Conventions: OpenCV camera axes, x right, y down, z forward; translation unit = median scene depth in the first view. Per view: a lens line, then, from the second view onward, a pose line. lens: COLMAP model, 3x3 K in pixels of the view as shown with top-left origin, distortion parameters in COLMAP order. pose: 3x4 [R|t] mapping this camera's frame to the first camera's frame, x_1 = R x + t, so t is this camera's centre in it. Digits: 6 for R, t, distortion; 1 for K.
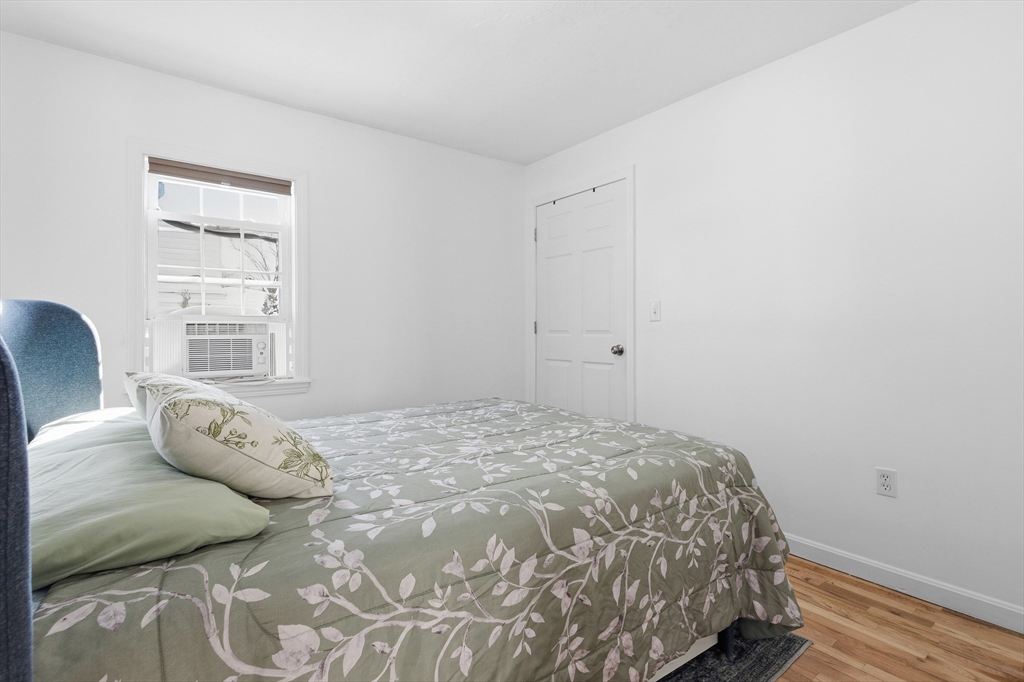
lens RADIAL K [[484.4, 0, 511.0], [0, 484.4, 332.8], [0, 0, 1]] dist [0.002982, -0.000367]
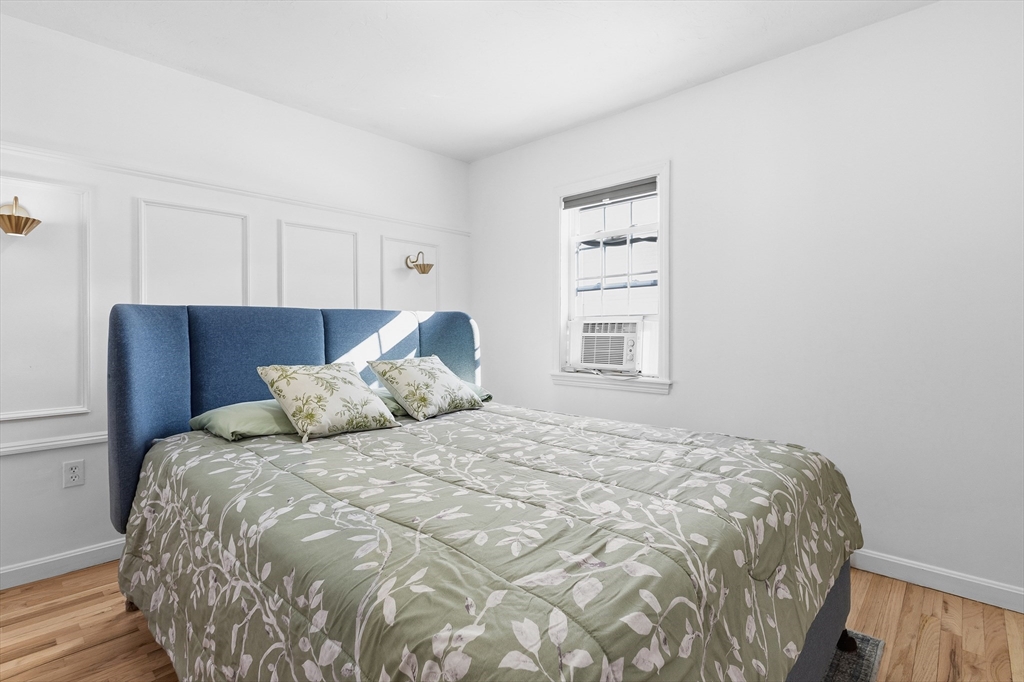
lens RADIAL K [[484.4, 0, 511.0], [0, 484.4, 332.8], [0, 0, 1]] dist [0.002982, -0.000367]
pose [[0.173071, 0.006279, -0.984889, 0.941152], [-0.002461, 0.999979, 0.005942, -0.004031], [0.984906, 0.001395, 0.173082, 1.106912]]
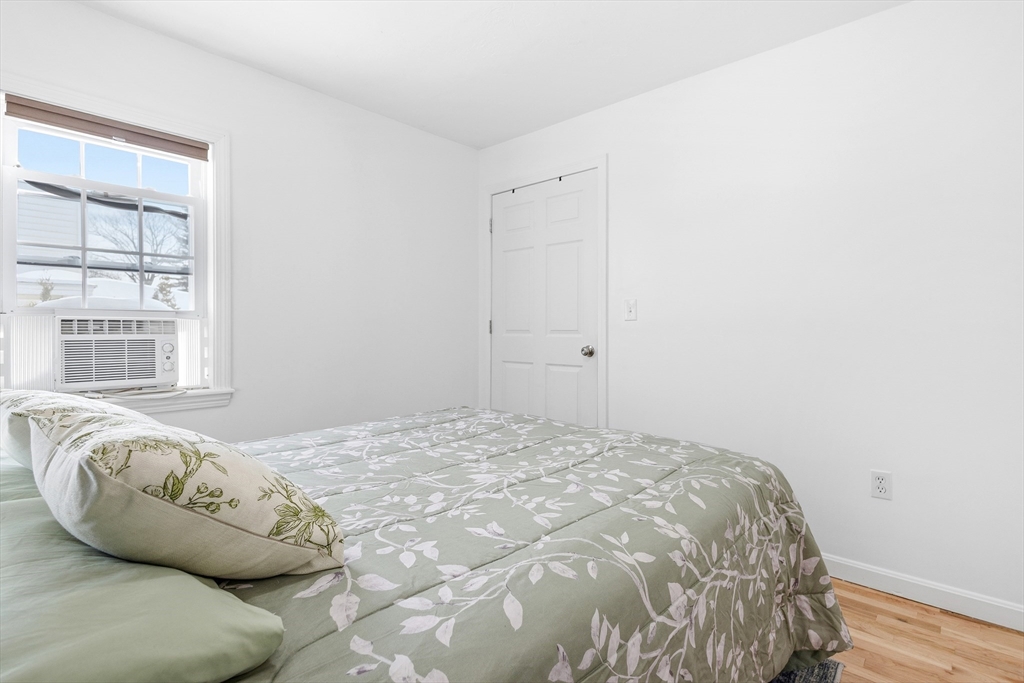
lens RADIAL K [[491.2, 0, 512.1], [0, 491.2, 332.2], [0, 0, 1]] dist [0.003314, 0.000277]
pose [[0.983668, 0.002397, 0.179975, -0.210069], [-0.002212, 0.999997, -0.001232, 0.000740], [-0.179977, 0.000814, 0.983670, 0.213527]]
